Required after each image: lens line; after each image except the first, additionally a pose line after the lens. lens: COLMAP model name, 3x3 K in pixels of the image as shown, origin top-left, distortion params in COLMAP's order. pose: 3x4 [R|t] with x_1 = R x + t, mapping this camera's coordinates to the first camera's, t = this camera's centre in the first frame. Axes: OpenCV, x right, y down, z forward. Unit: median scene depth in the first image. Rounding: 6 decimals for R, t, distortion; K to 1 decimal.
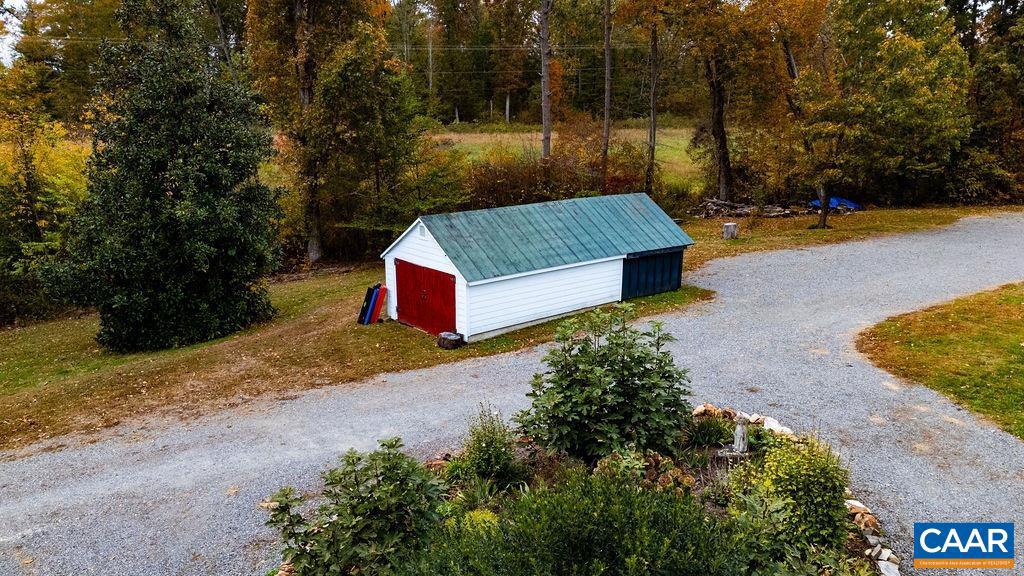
lens RADIAL K [[800.5, 0, 518.5], [0, 800.5, 281.5], [0, 0, 1]] dist [0.084043, -0.029861]
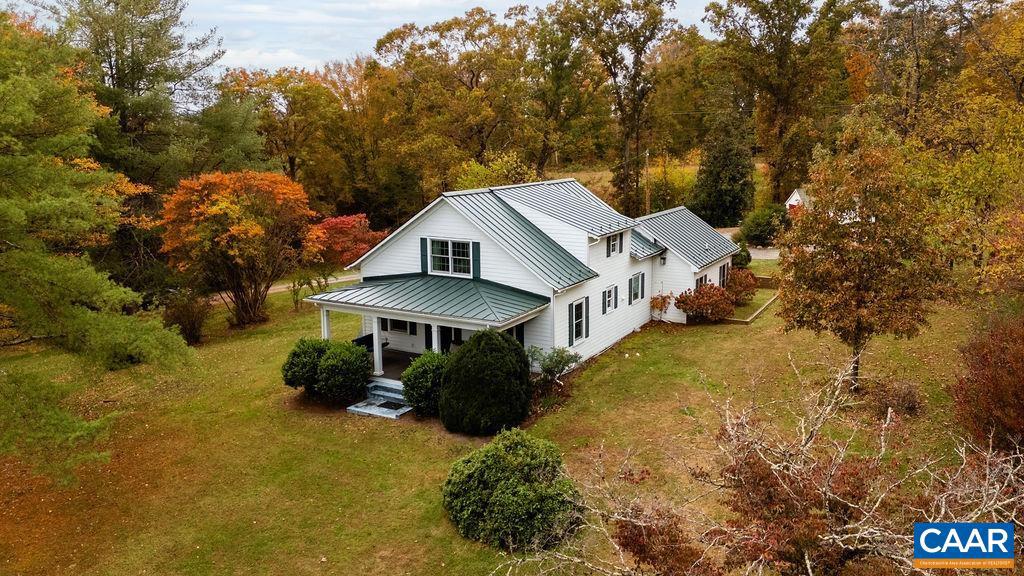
lens RADIAL K [[800.5, 0, 515.5], [0, 800.5, 288.5], [0, 0, 1]] dist [0.084043, -0.029861]
pose [[0.813750, 0.094724, -0.573444, 0.771925], [-0.108248, 0.994067, 0.010593, 0.360315], [0.571045, 0.053454, 0.819176, -2.031280]]
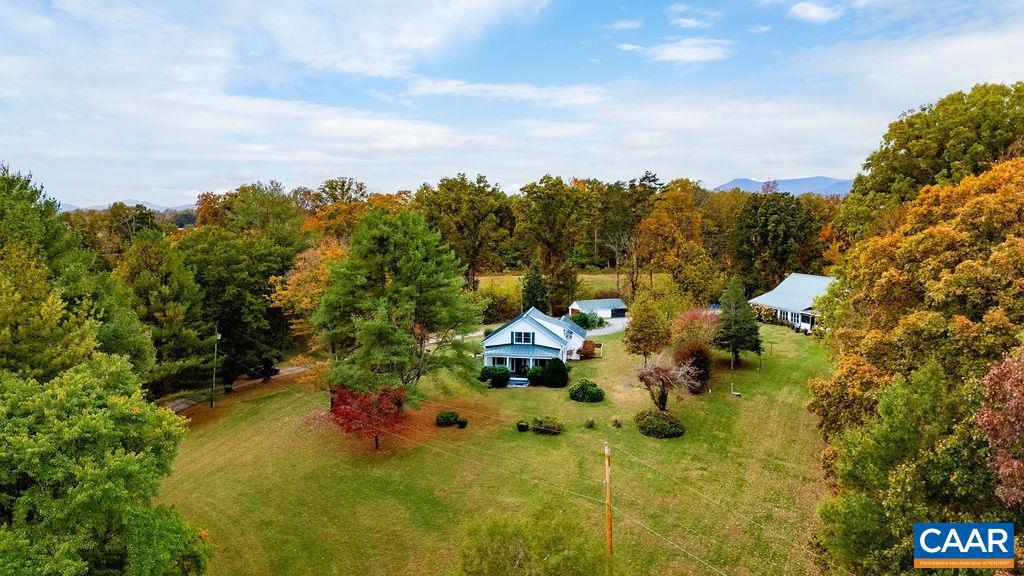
lens RADIAL K [[800.5, 0, 511.1], [0, 800.5, 294.7], [0, 0, 1]] dist [0.084043, -0.029861]
pose [[0.970531, 0.018553, -0.240259, 0.819926], [-0.048384, 0.991731, -0.118866, 0.584472], [0.236067, 0.126988, 0.963404, -4.724299]]
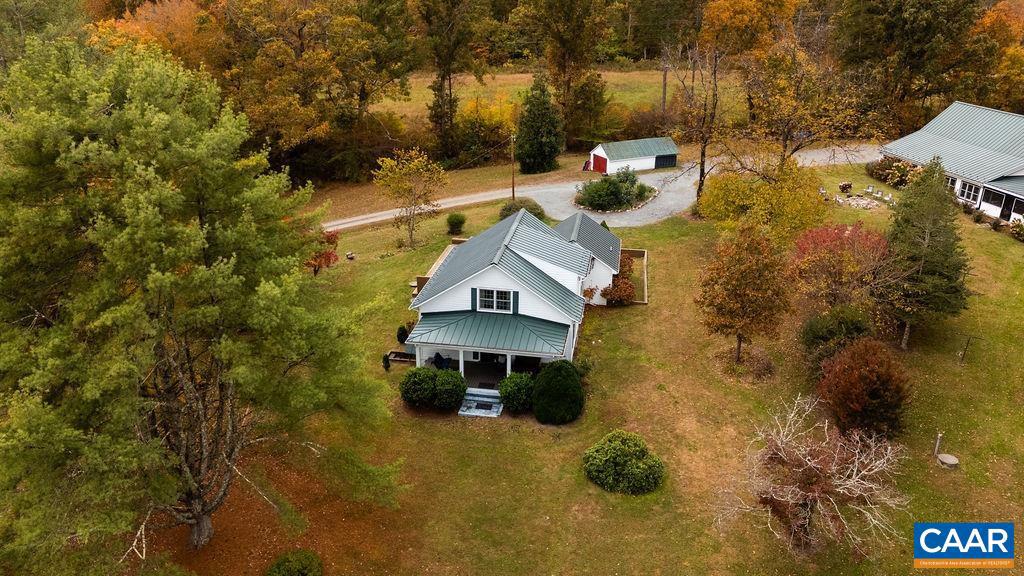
lens RADIAL K [[800.5, 0, 520.8], [0, 800.5, 292.9], [0, 0, 1]] dist [0.084043, -0.029861]
pose [[0.967652, 0.097161, -0.232827, 0.462859], [-0.058920, 0.984379, 0.165913, 0.010476], [0.245311, -0.146828, 0.958261, -2.828694]]
